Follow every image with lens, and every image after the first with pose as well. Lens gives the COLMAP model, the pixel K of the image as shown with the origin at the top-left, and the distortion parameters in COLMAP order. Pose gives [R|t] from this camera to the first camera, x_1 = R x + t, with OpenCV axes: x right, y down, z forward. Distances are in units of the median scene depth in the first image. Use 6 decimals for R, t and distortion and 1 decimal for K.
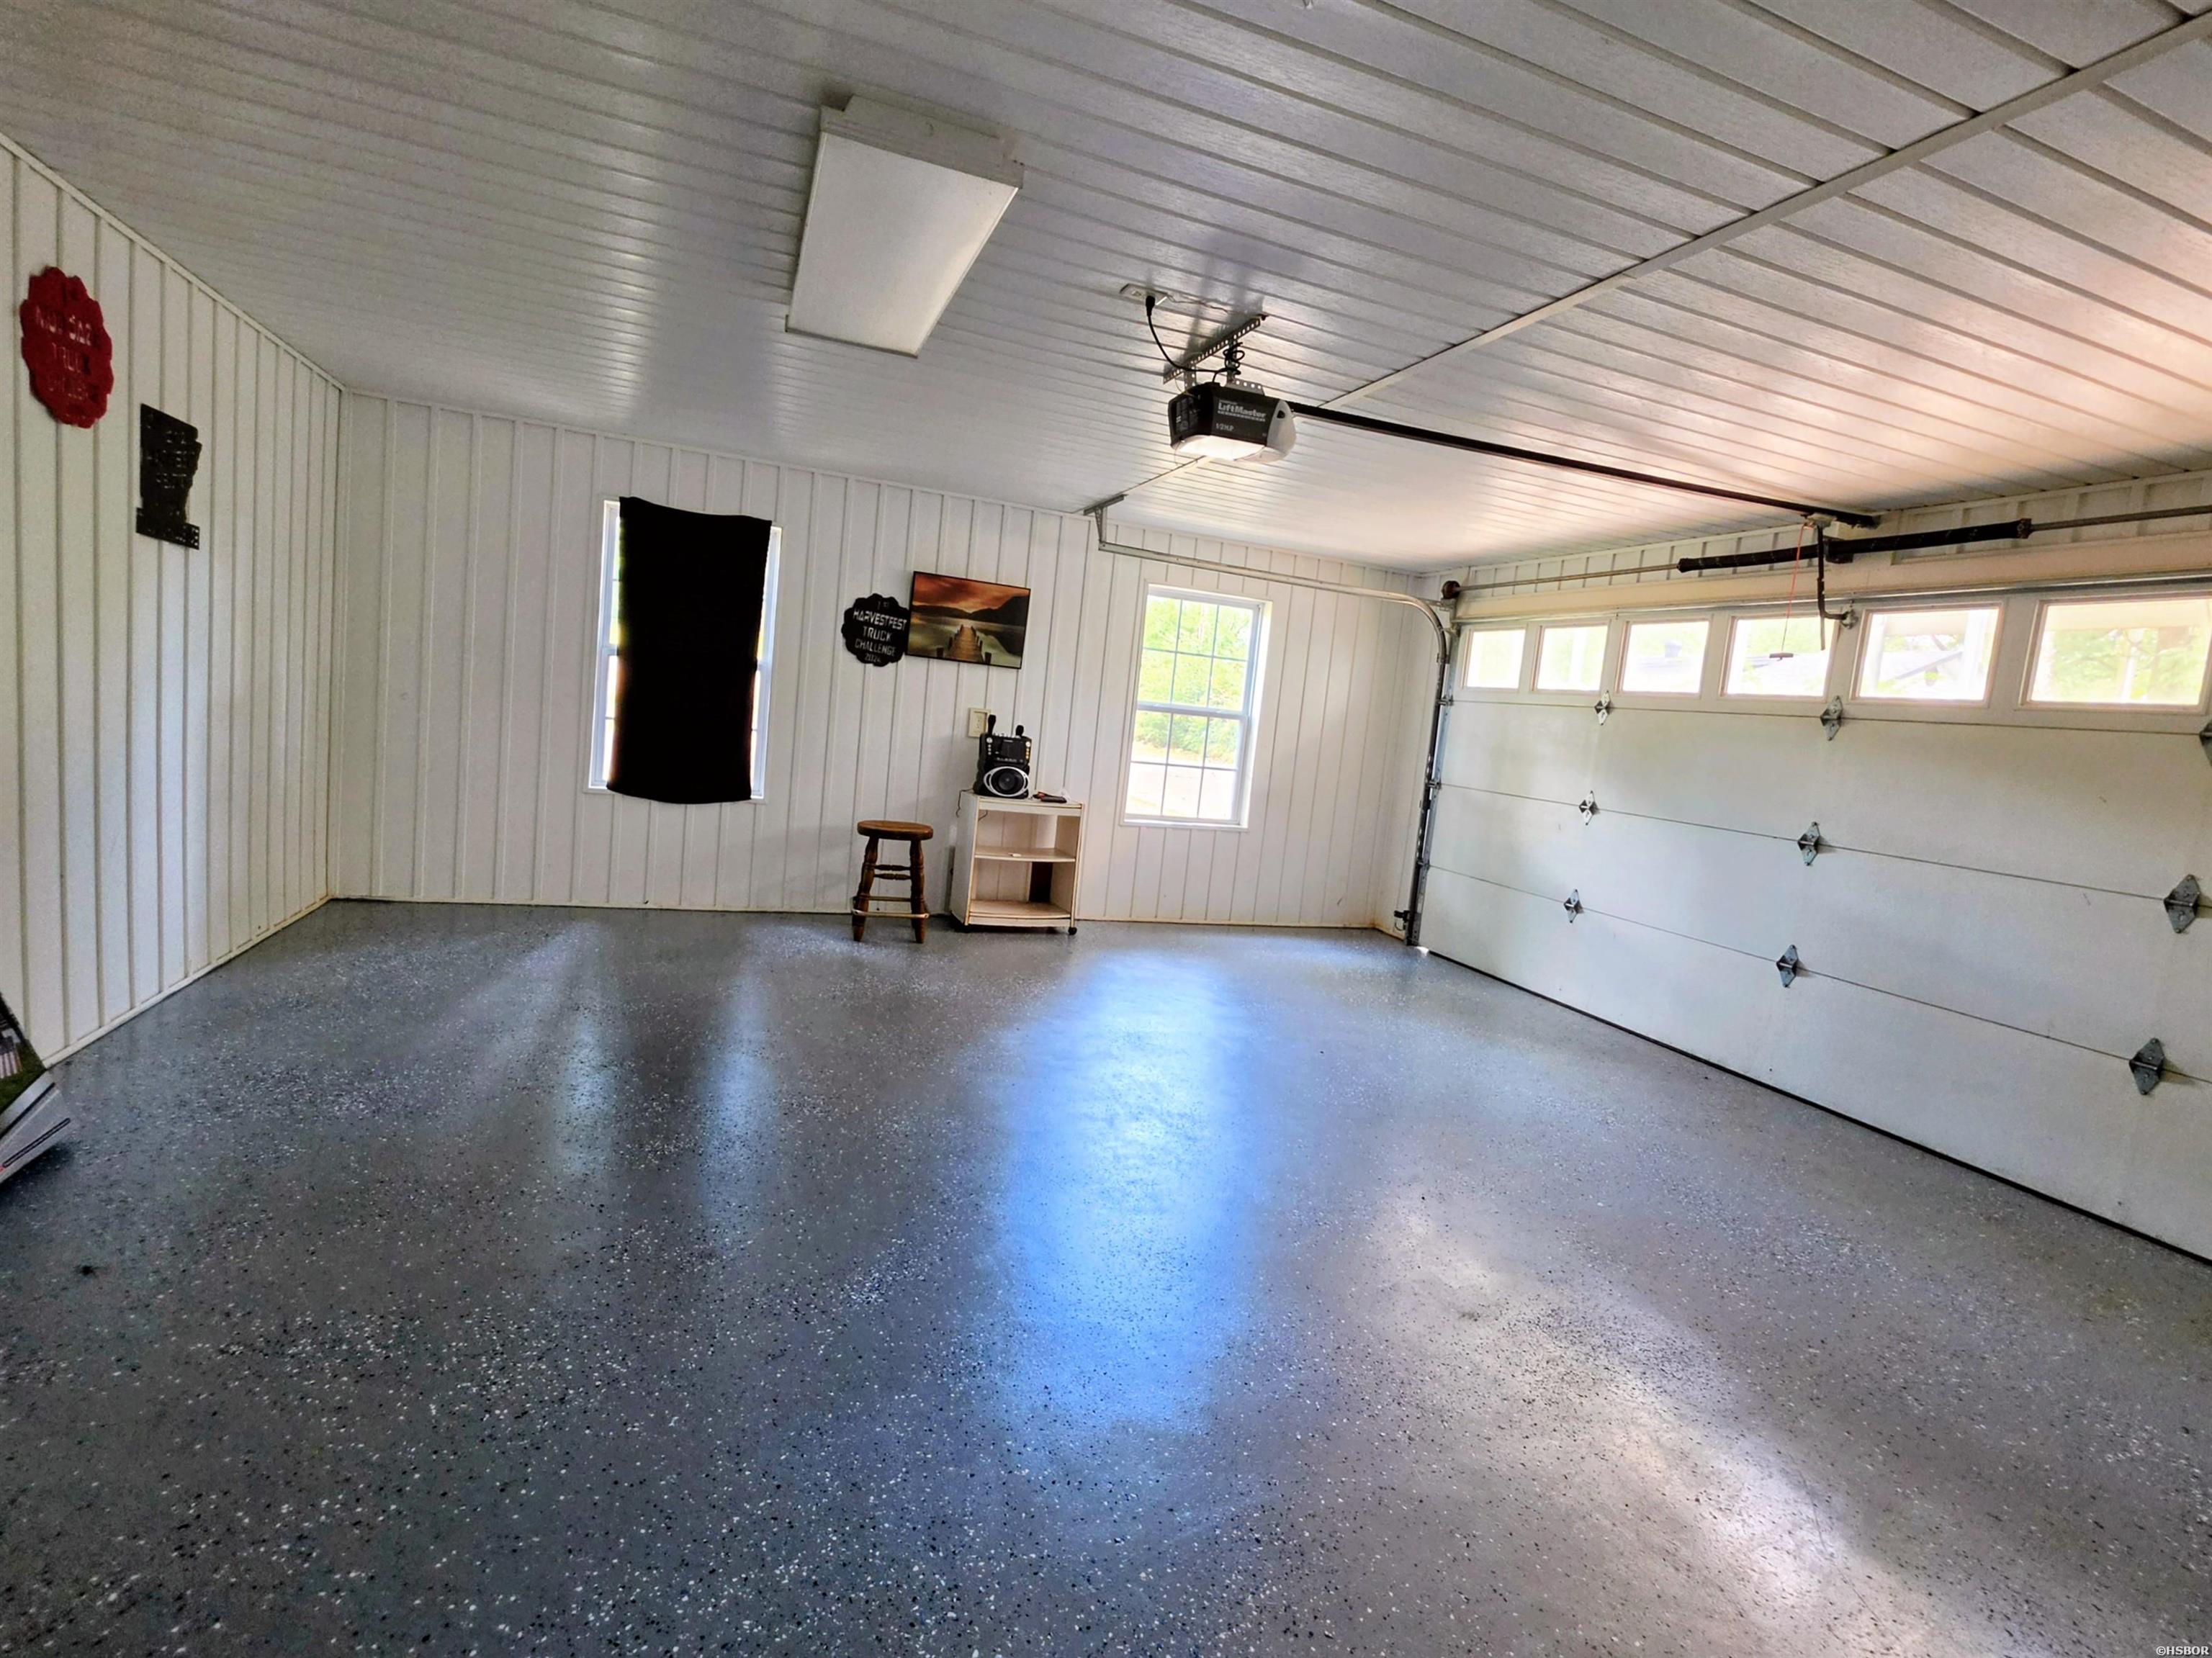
lens RADIAL K [[958.8, 0, 1112.0], [0, 958.8, 814.2], [0, 0, 1]] dist [-0.001630, 0.000566]
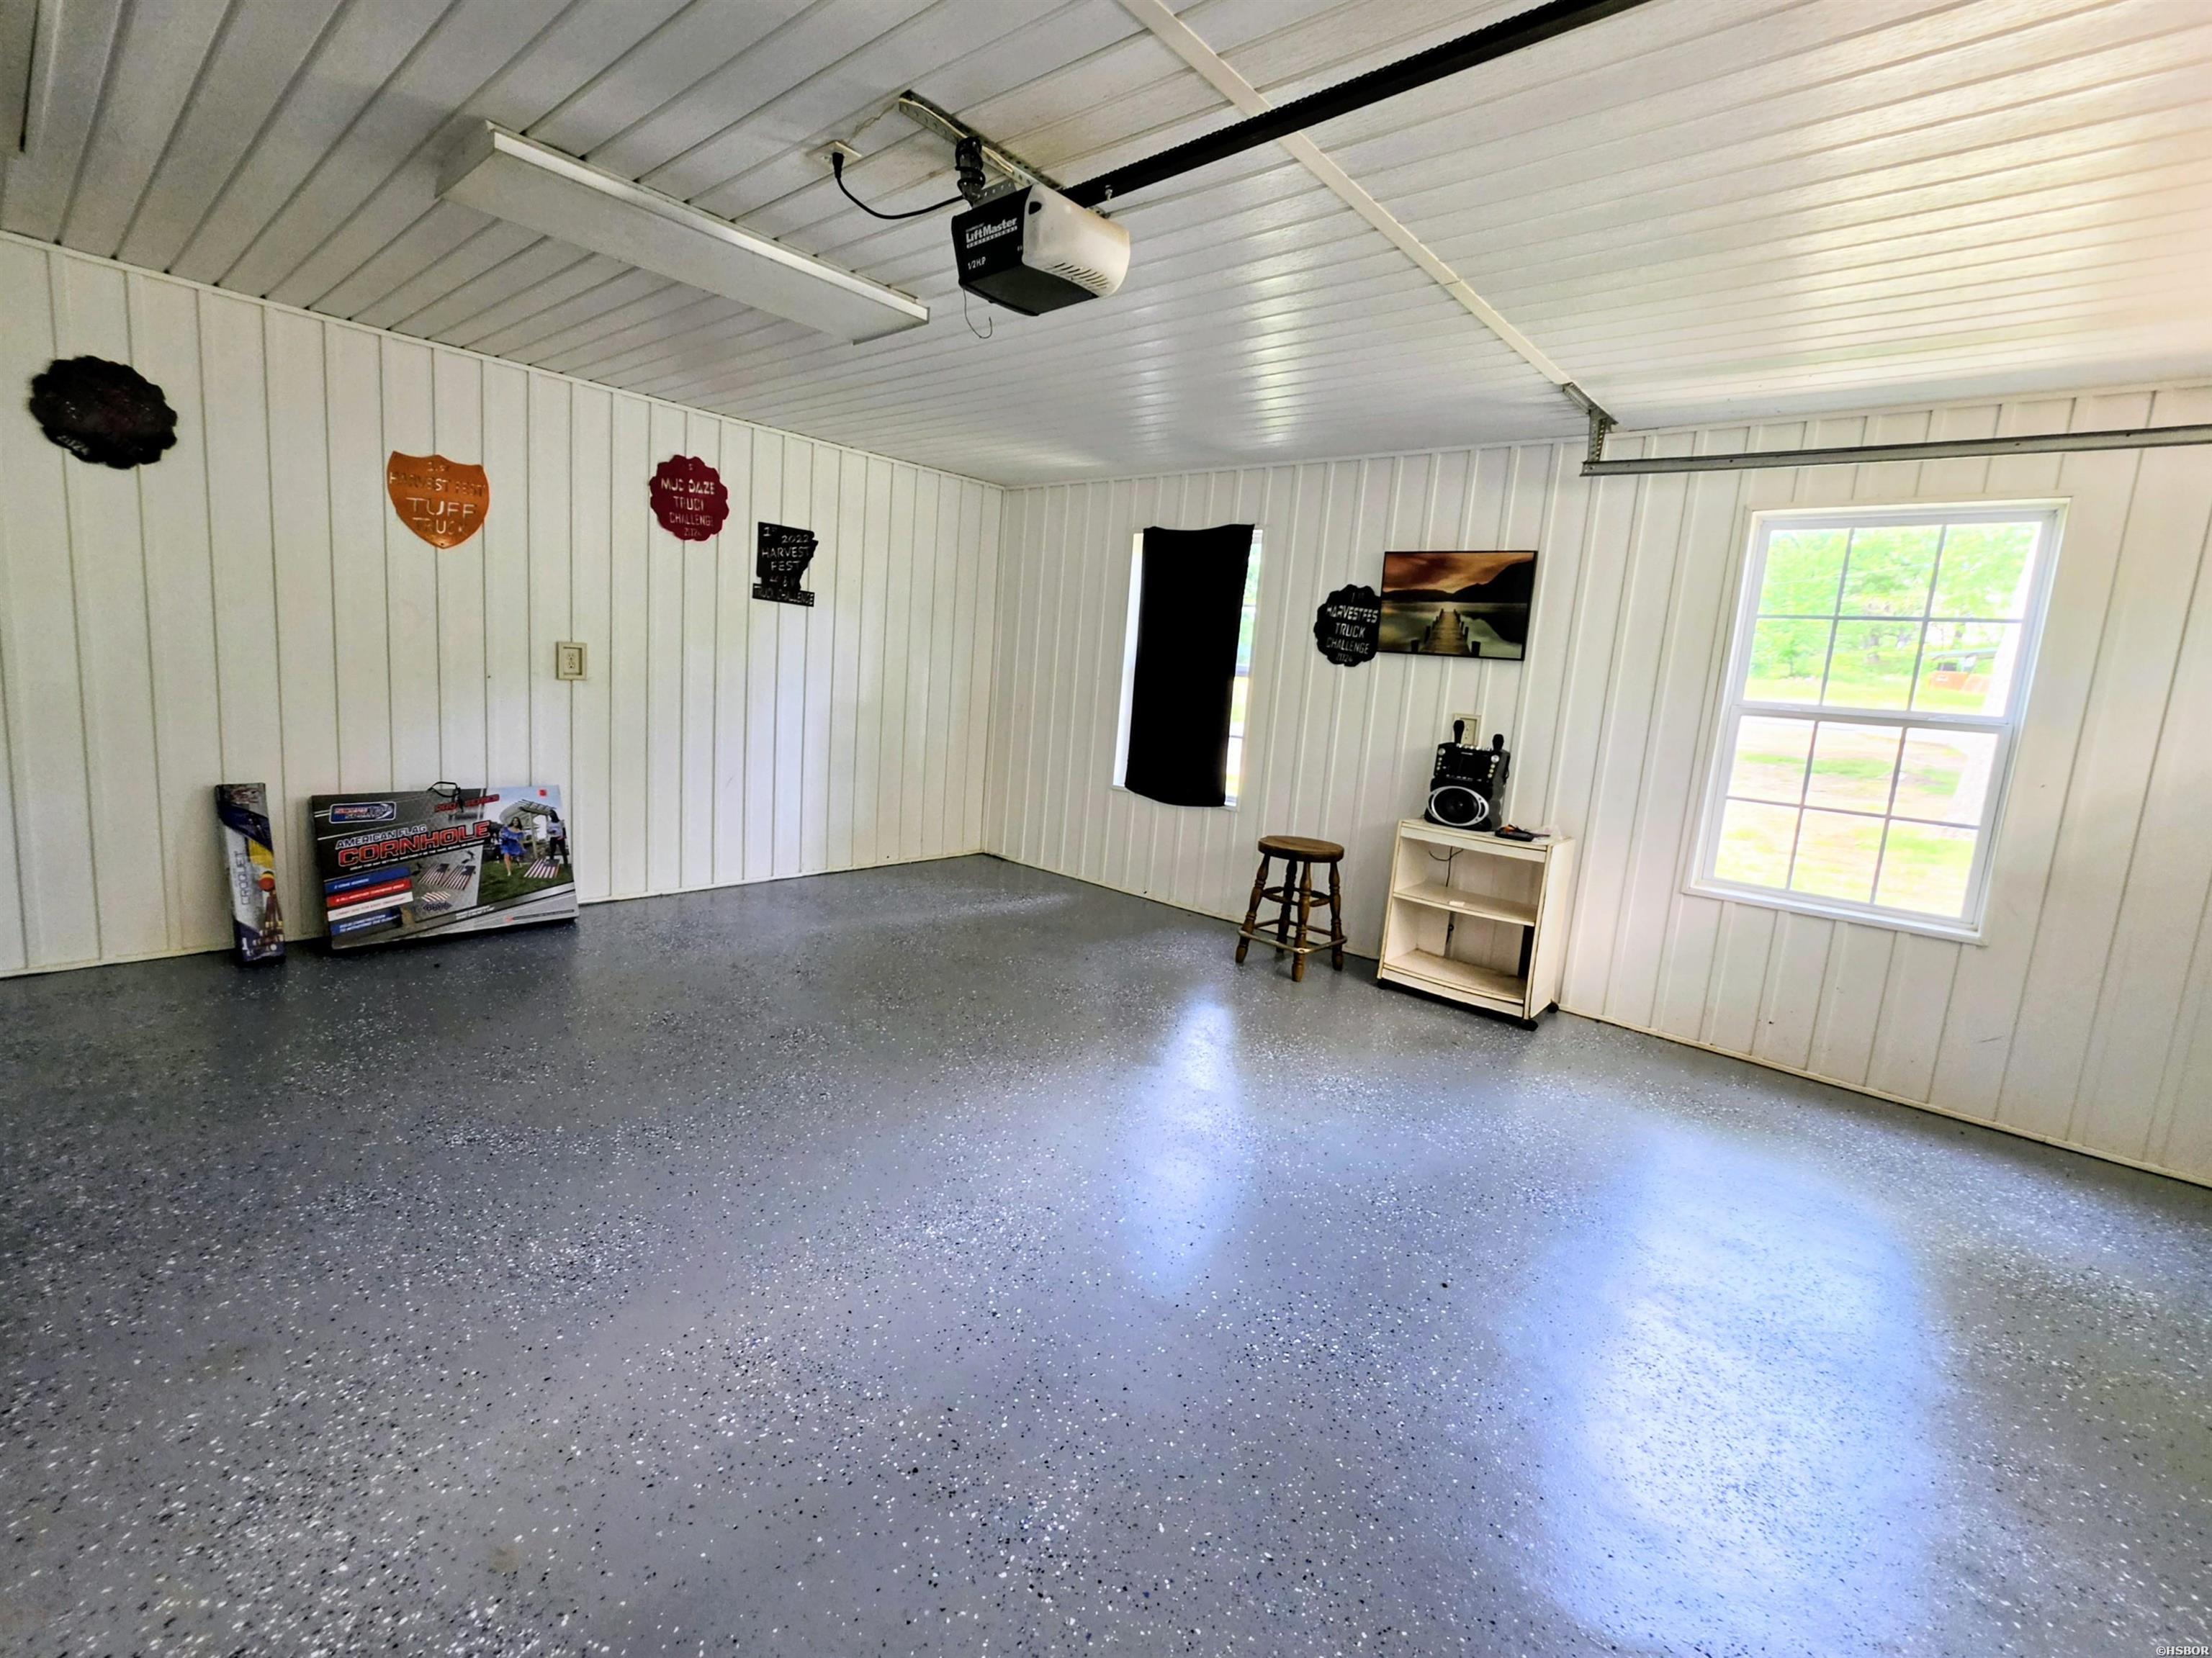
lens RADIAL K [[958.8, 0, 1112.0], [0, 958.8, 814.2], [0, 0, 1]] dist [-0.001630, 0.000566]
pose [[0.500776, 0.067225, -0.862962, 0.418538], [-0.117260, 0.993058, 0.009314, -0.002313], [0.857598, 0.096526, 0.505182, 0.383129]]
